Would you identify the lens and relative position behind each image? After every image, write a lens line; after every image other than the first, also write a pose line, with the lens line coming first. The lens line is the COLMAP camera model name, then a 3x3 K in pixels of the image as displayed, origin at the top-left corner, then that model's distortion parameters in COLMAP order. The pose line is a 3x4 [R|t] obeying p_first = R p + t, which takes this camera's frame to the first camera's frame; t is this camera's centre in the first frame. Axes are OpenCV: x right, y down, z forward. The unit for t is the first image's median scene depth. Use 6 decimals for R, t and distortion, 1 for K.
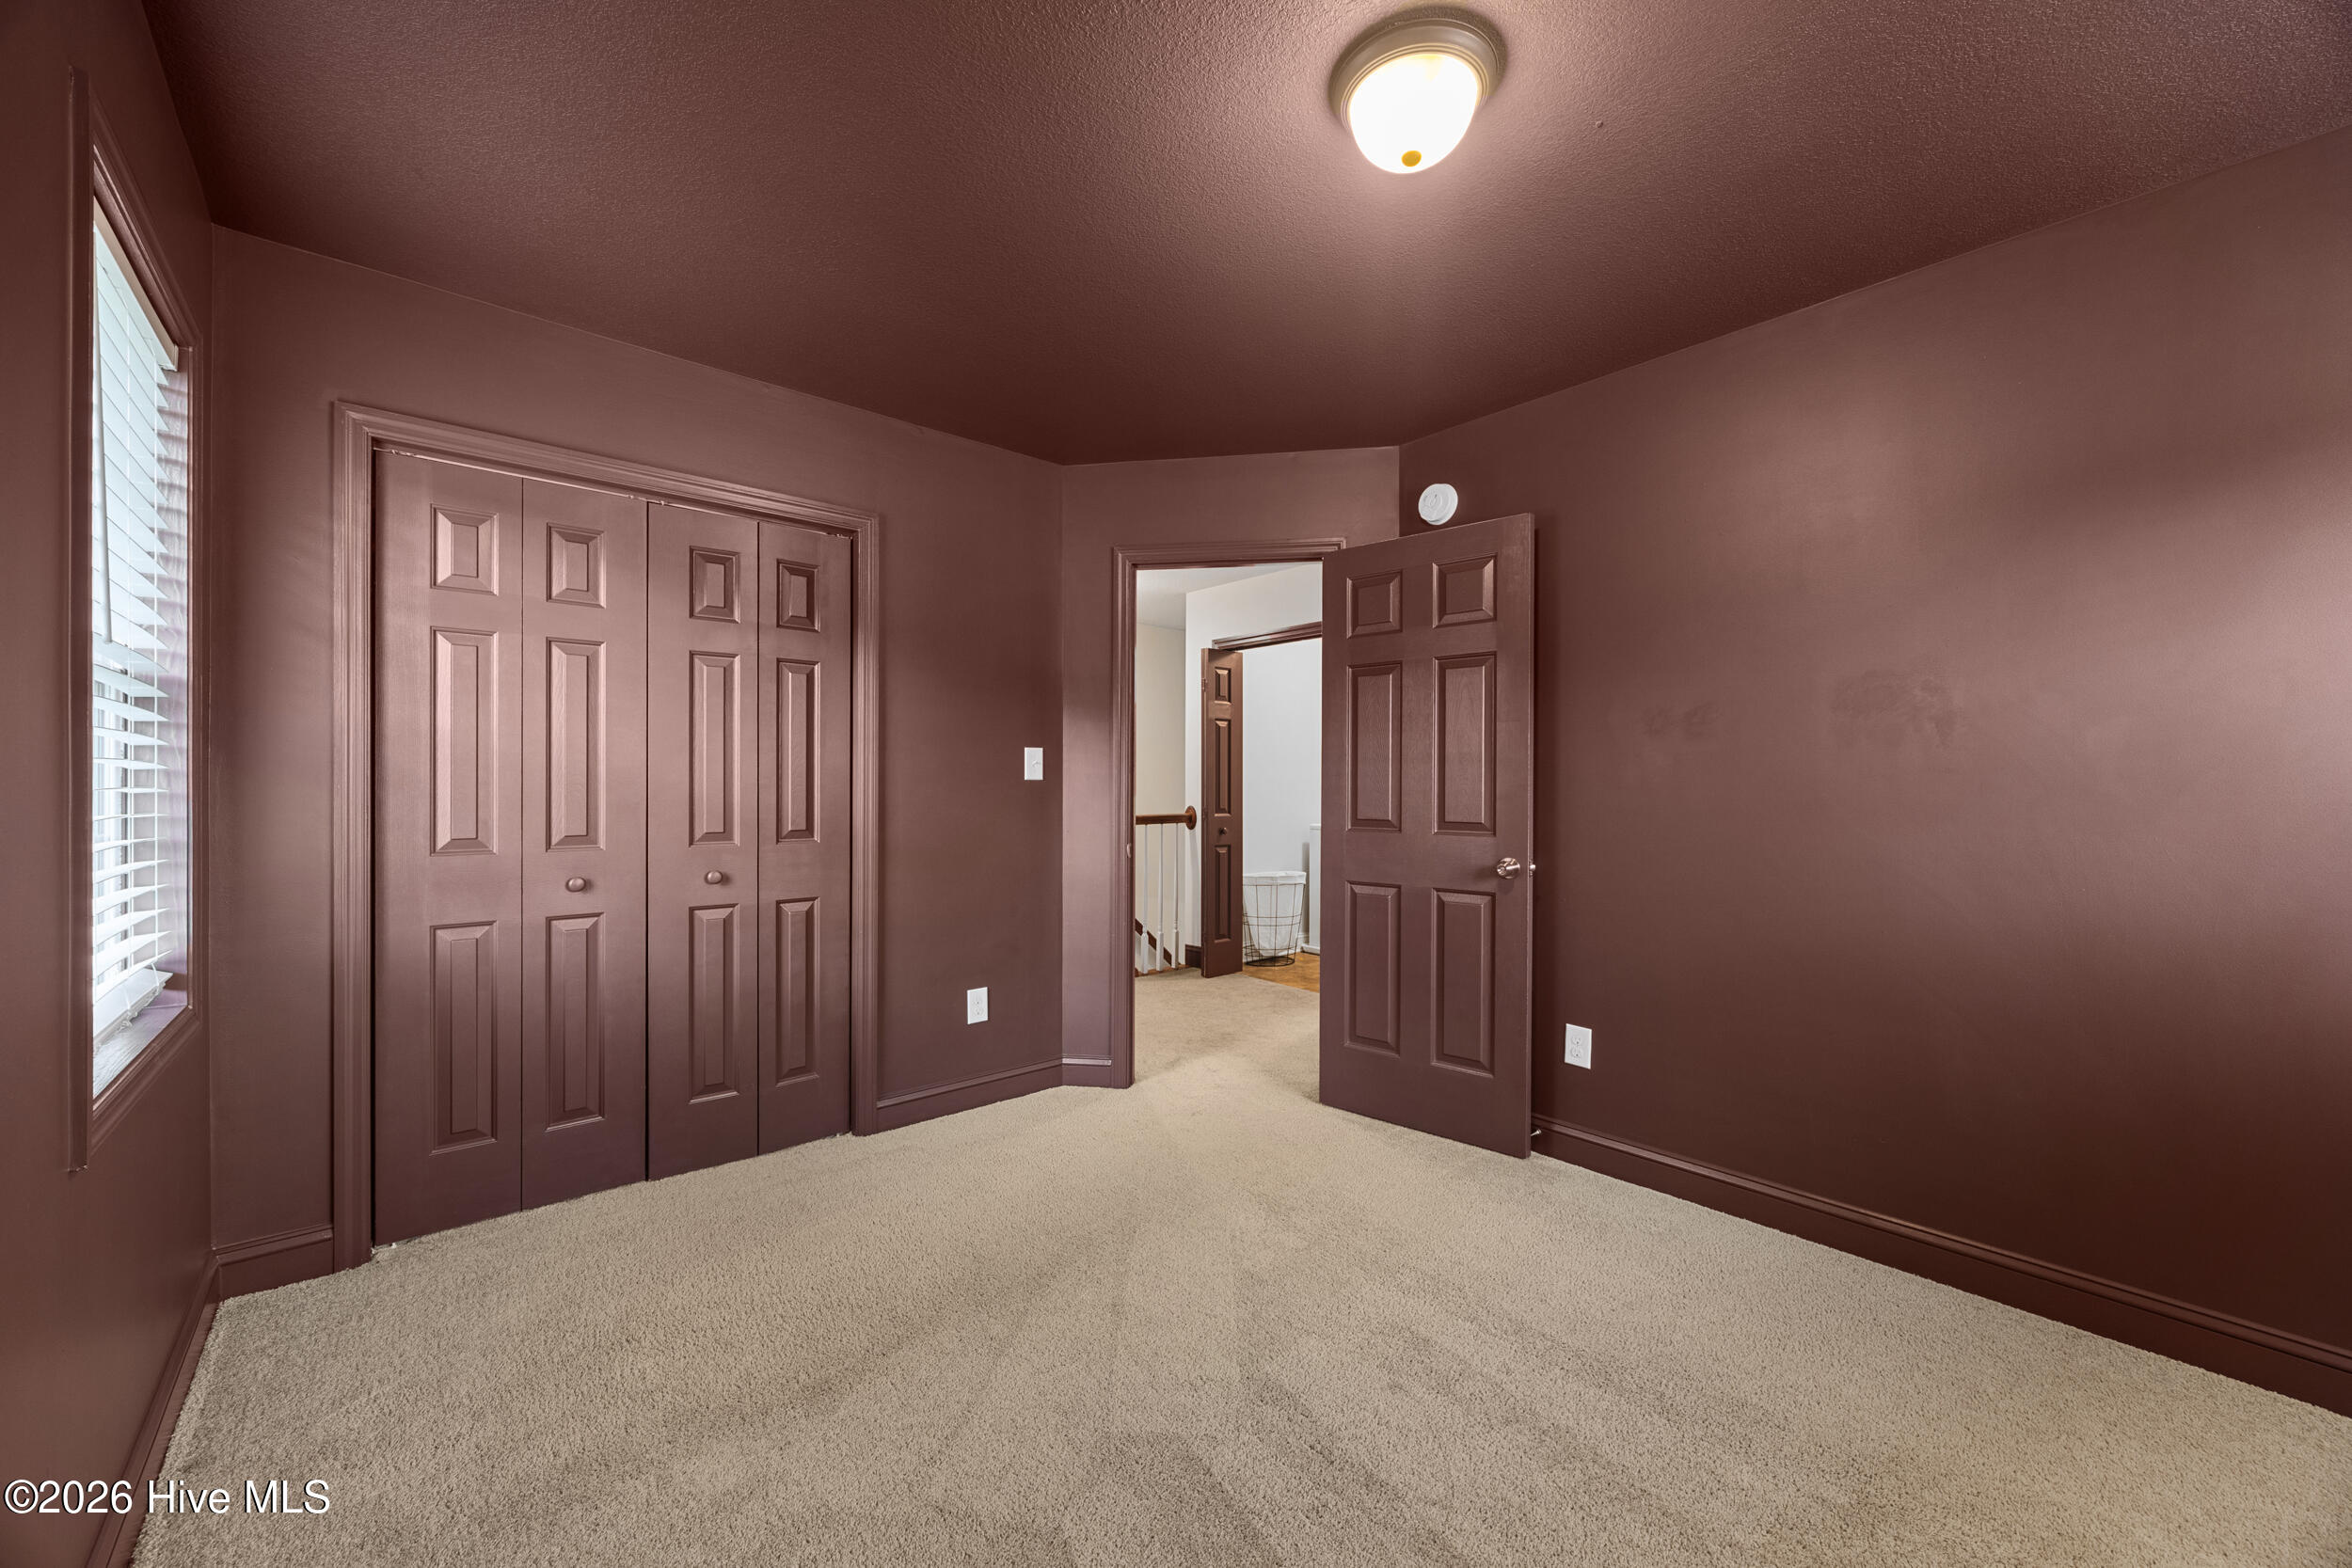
lens RADIAL K [[889.0, 0, 1172.7], [0, 889.0, 787.3], [0, 0, 1]] dist [-0.003403, 0.000186]
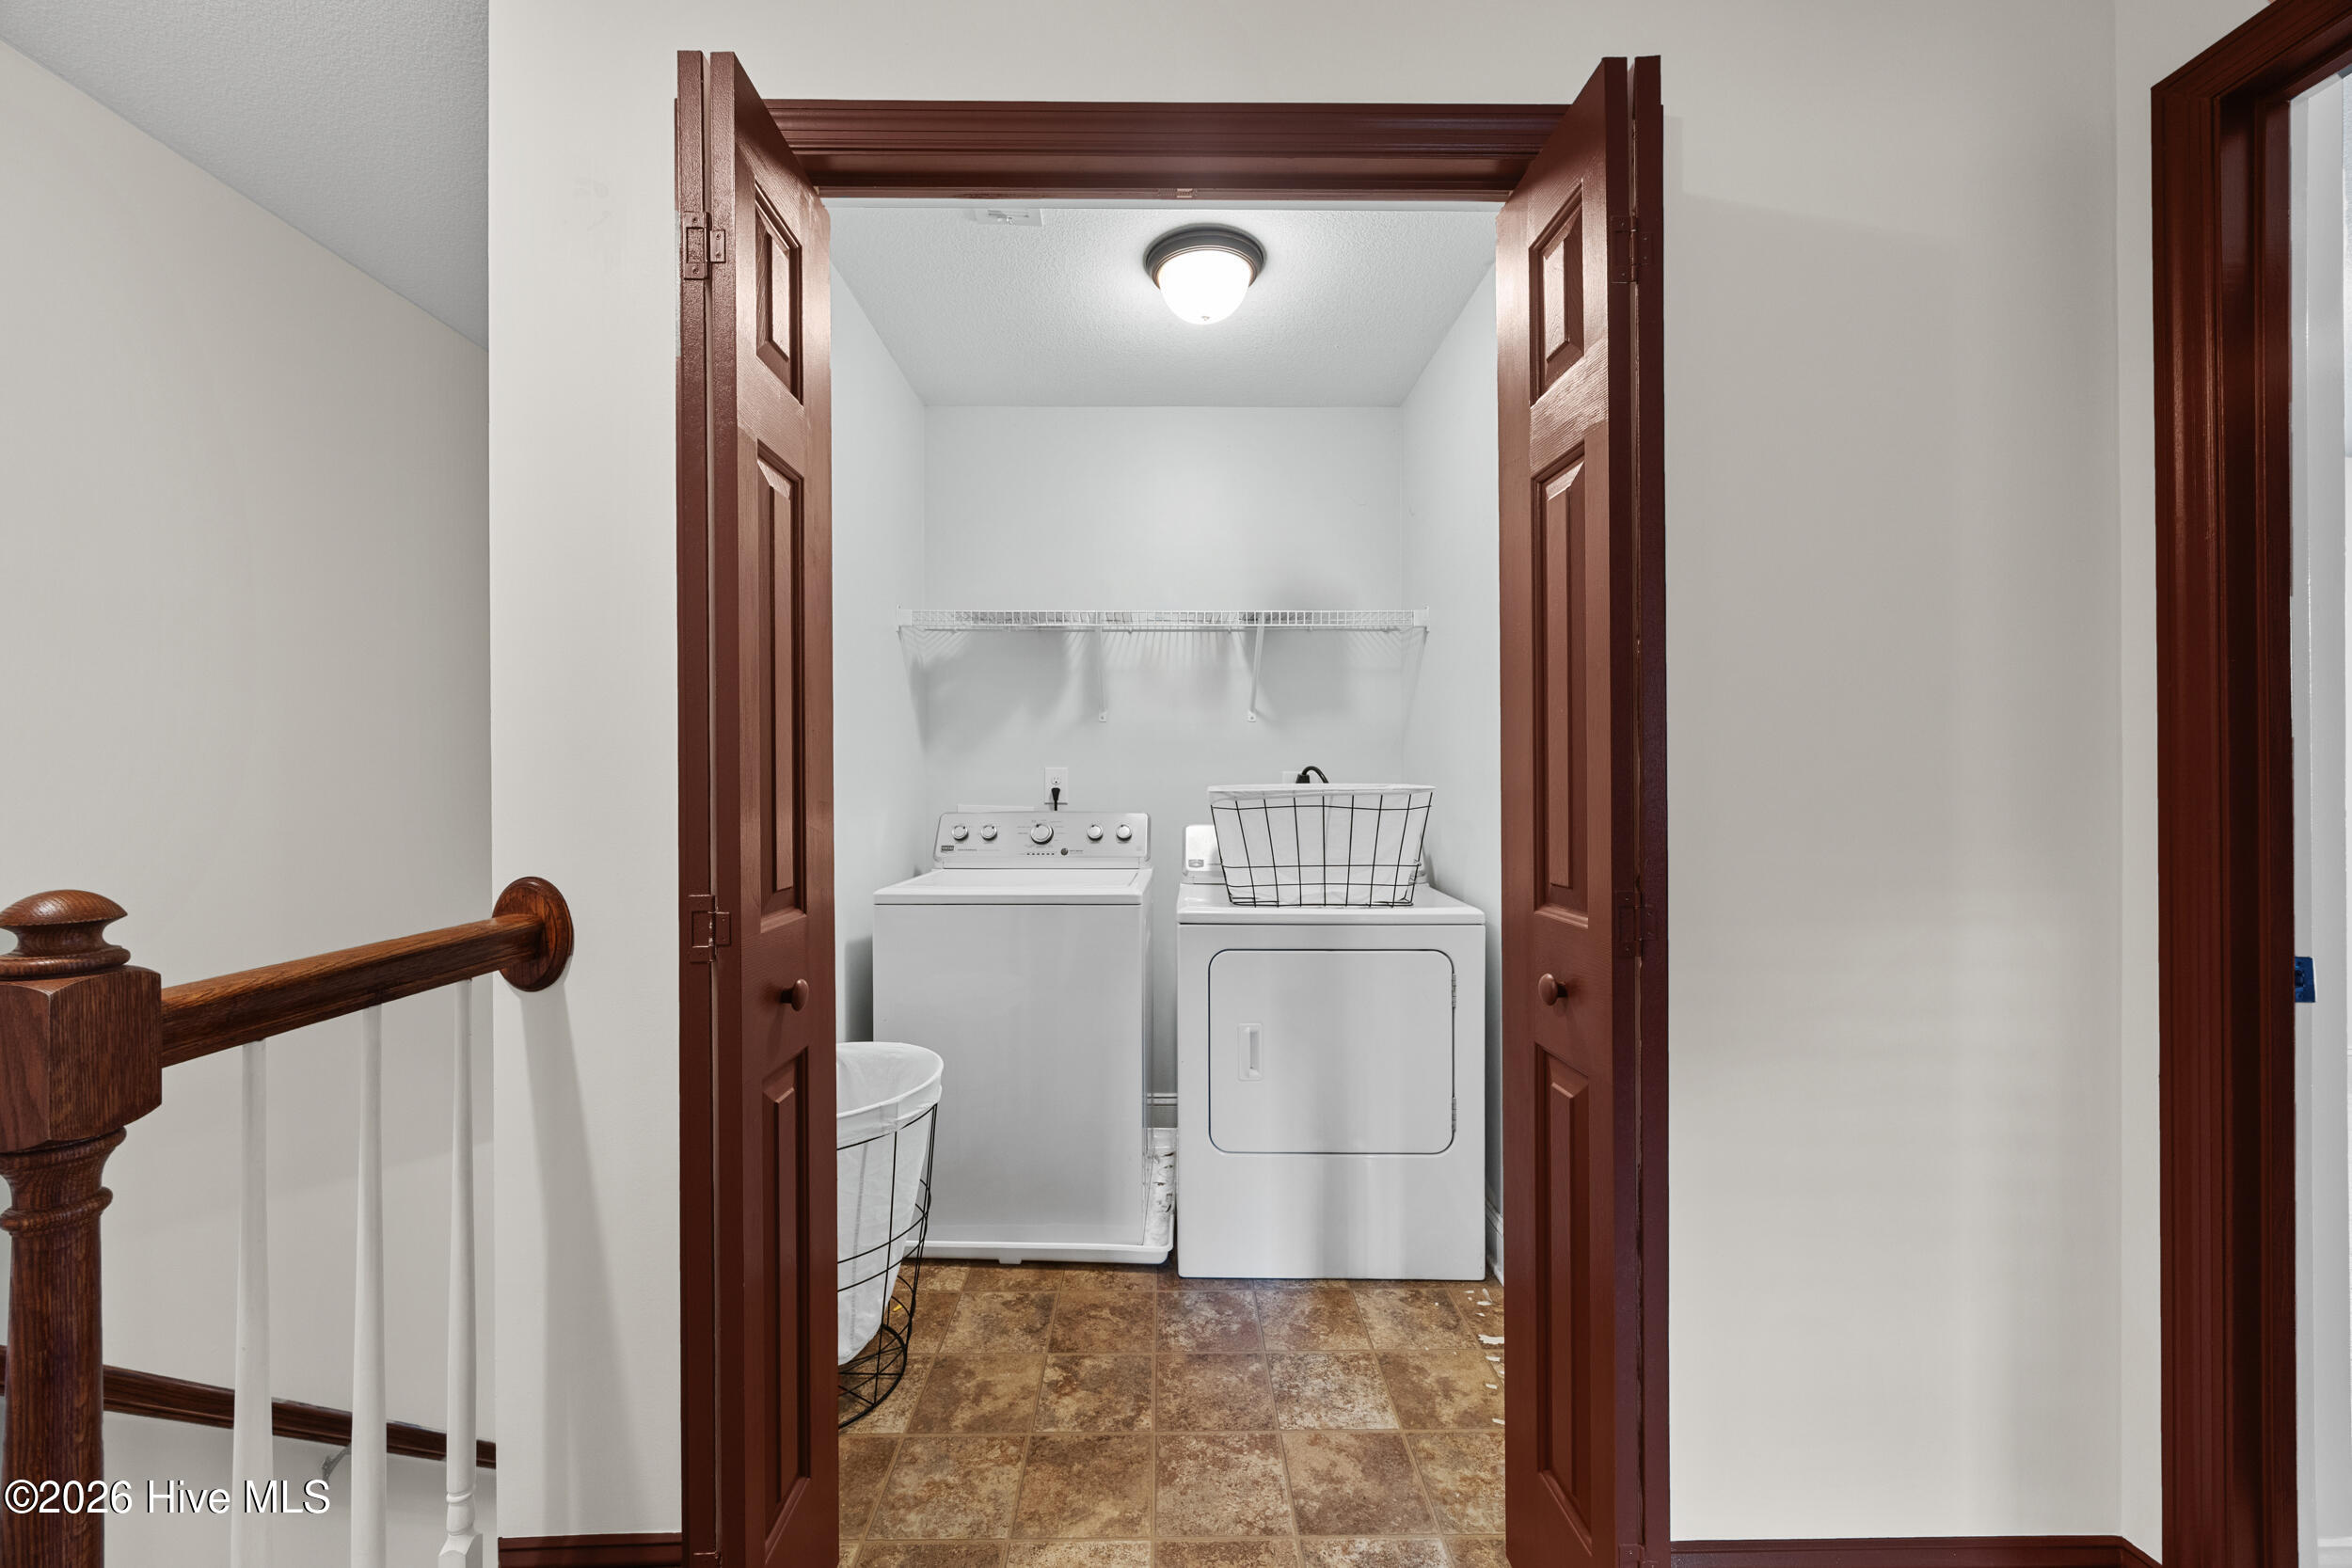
lens RADIAL K [[889.0, 0, 1172.1], [0, 889.0, 784.2], [0, 0, 1]] dist [-0.003403, 0.000186]
pose [[0.655764, -0.004906, 0.754950, -0.039233], [0.005302, 0.999984, 0.001893, -0.002372], [-0.754947, 0.002762, 0.655780, 0.758309]]
